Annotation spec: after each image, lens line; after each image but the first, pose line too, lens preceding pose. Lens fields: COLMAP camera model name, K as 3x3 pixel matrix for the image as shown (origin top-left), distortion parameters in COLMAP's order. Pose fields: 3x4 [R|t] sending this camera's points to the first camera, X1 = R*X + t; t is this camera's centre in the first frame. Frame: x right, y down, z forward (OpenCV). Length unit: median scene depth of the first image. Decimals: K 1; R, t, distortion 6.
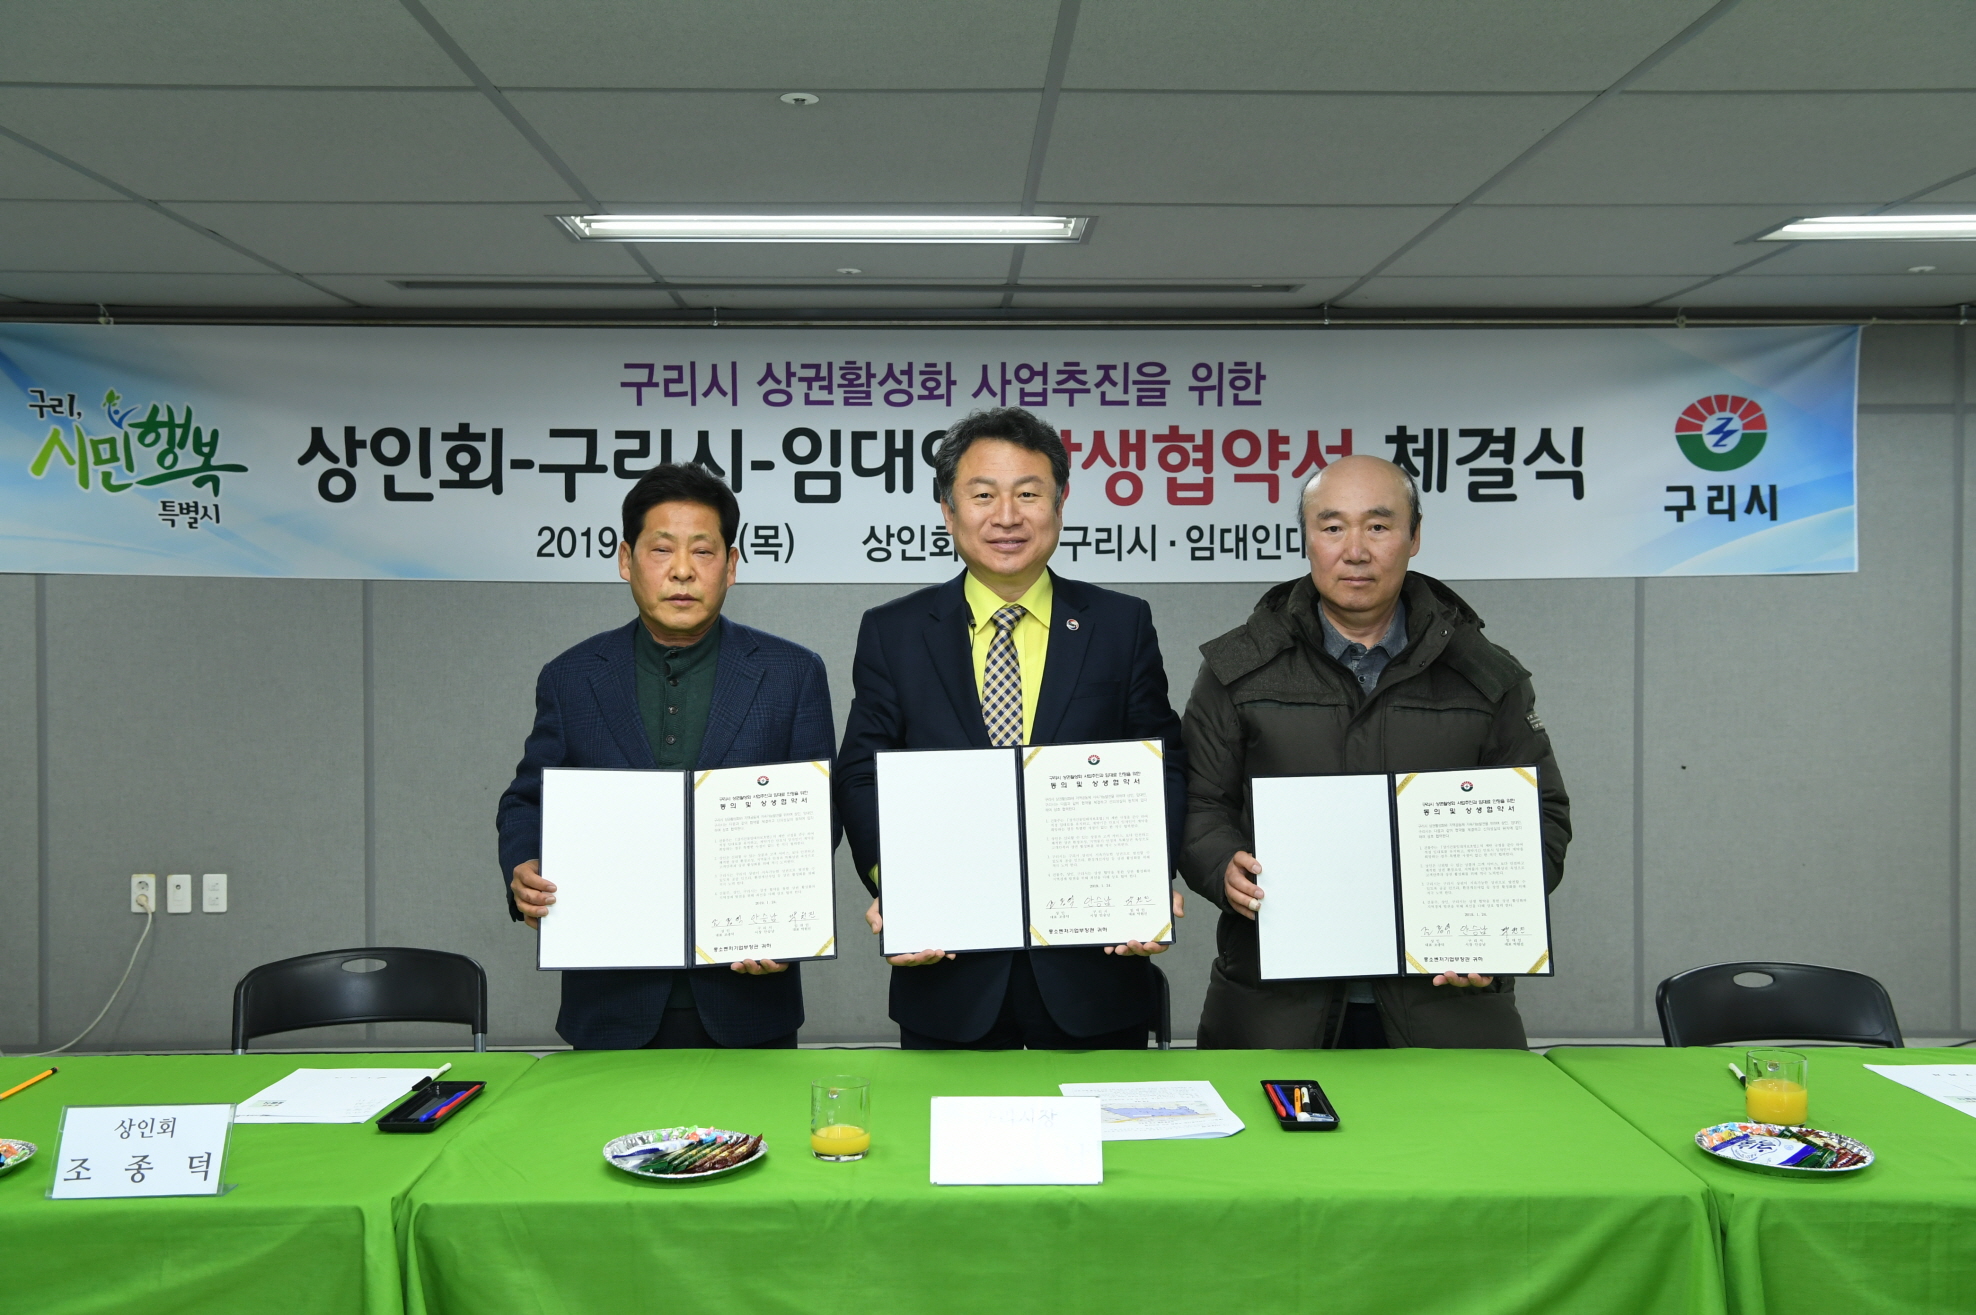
lens RADIAL K [[1945.5, 0, 987.8], [0, 1945.5, 654.5], [0, 0, 1]] dist [0.025850, 0.000000]
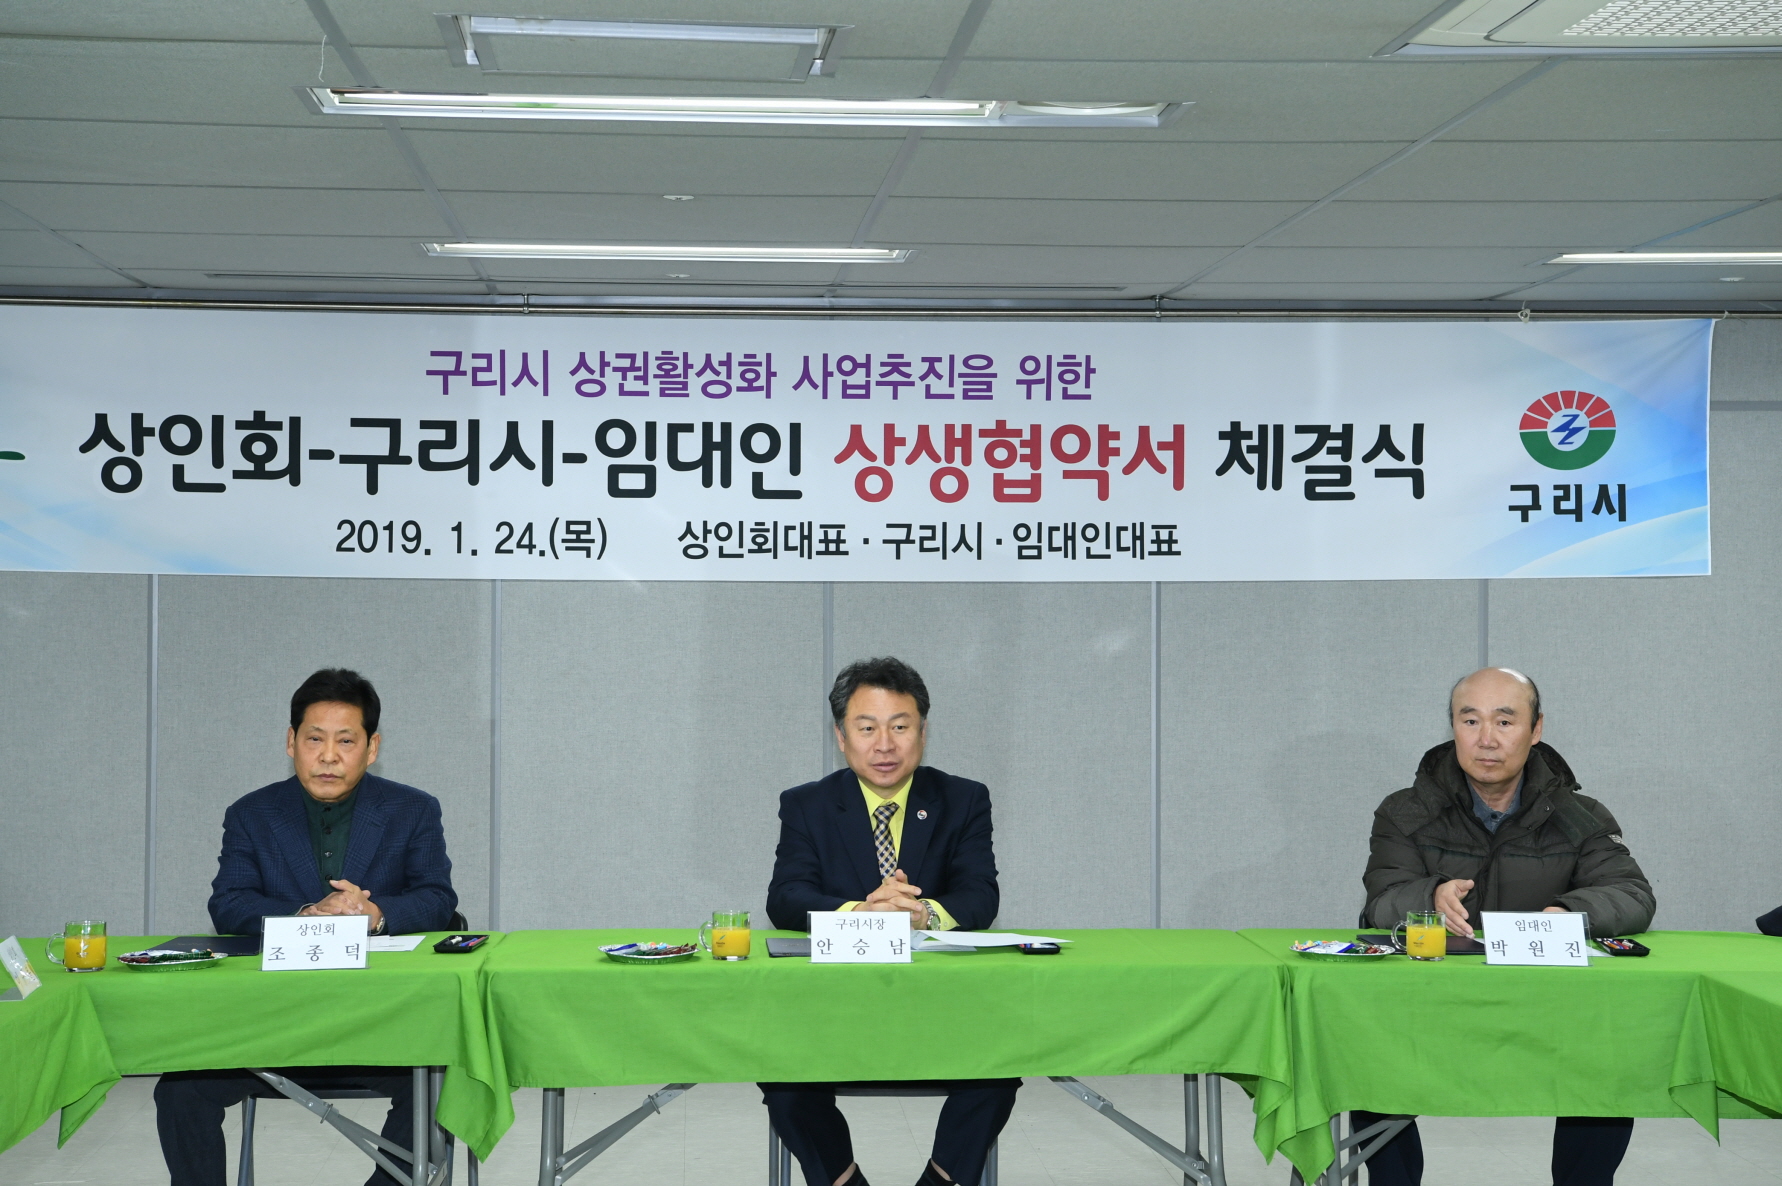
lens RADIAL K [[3361.6, 0, 890.1], [0, 3361.6, 594.0], [0, 0, 1]] dist [0.299075, 0.000000]
pose [[0.999093, 0.005427, 0.042243, -0.029786], [-0.004241, 0.999595, -0.028123, 0.016254], [-0.042378, 0.027918, 0.998712, -0.669353]]
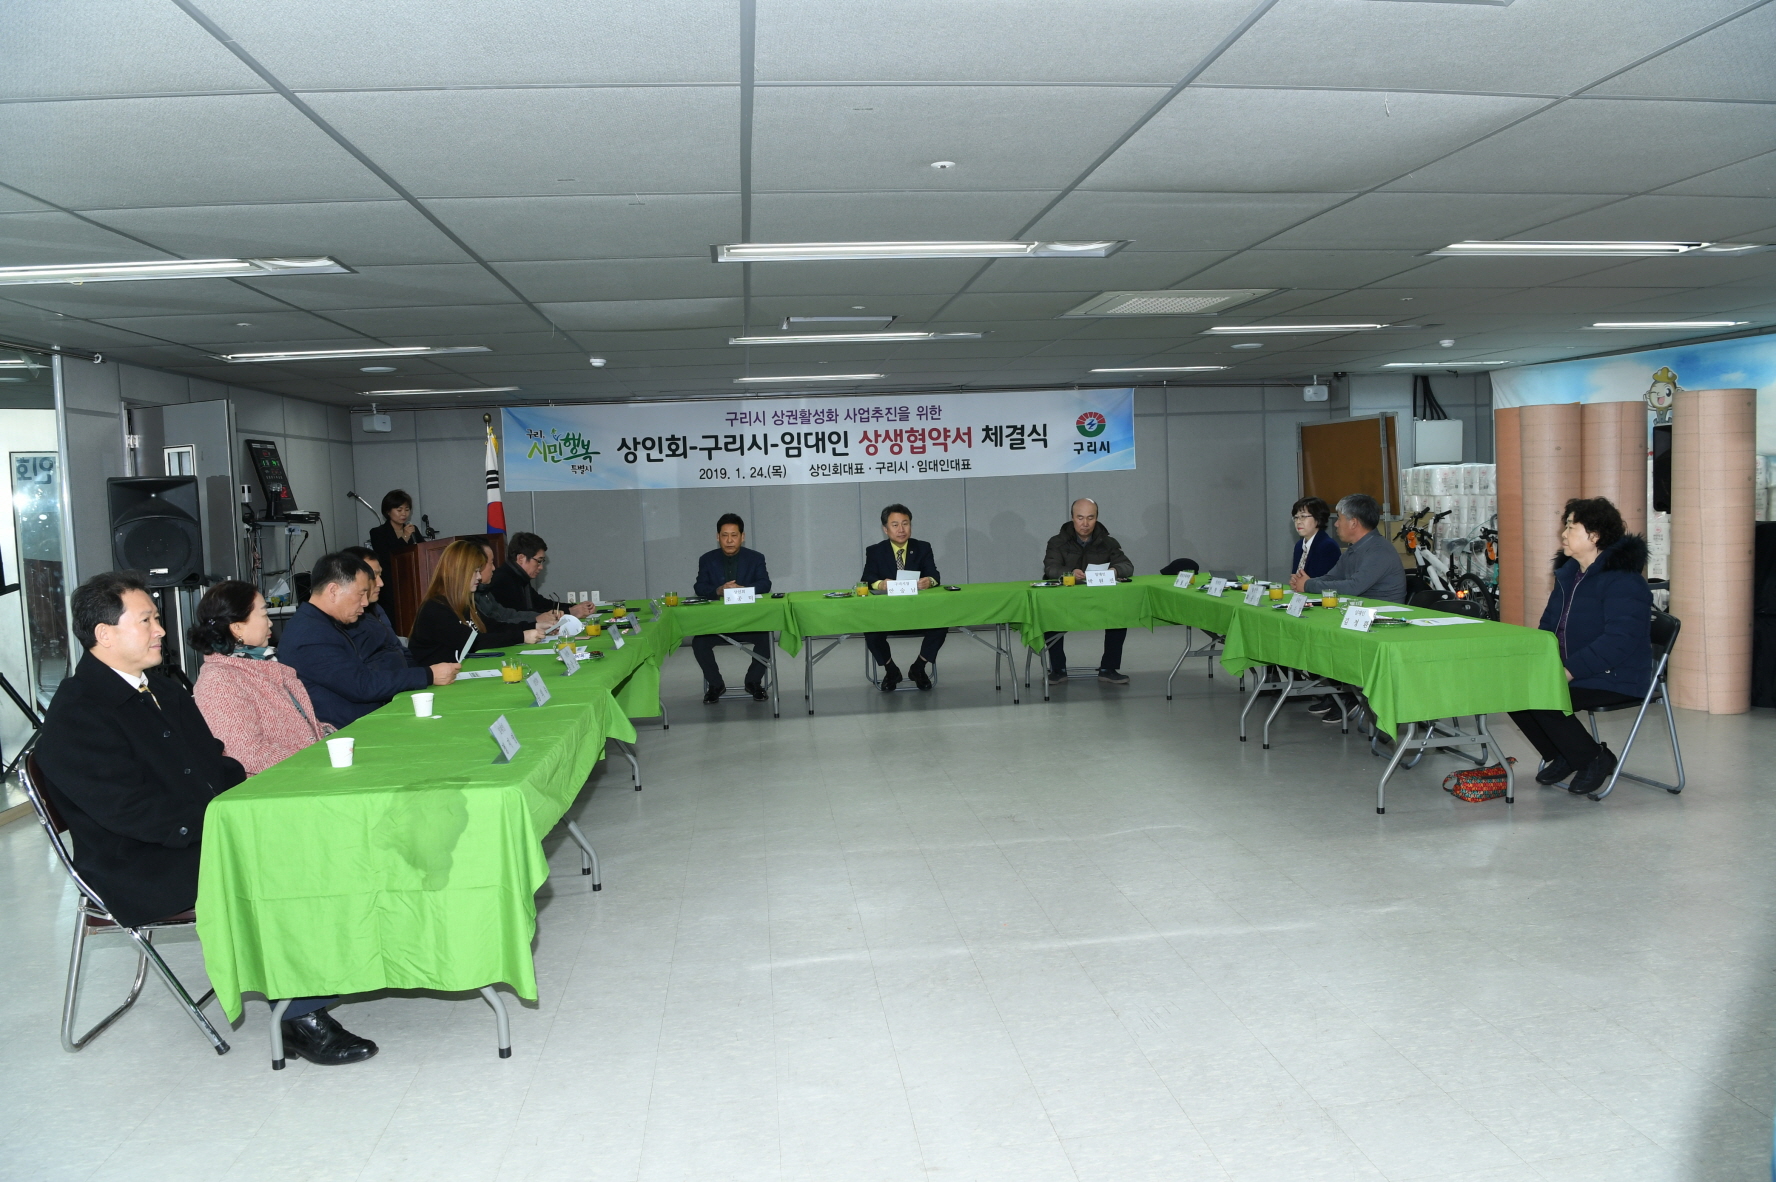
lens RADIAL K [[1215.7, 0, 889.6], [0, 1215.7, 582.9], [0, 0, 1]] dist [-0.077243, 0.016399]
pose [[0.994684, -0.043277, 0.093441, -0.122912], [0.038624, 0.997949, 0.051043, 0.024081], [-0.095459, -0.047162, 0.994316, -0.860669]]
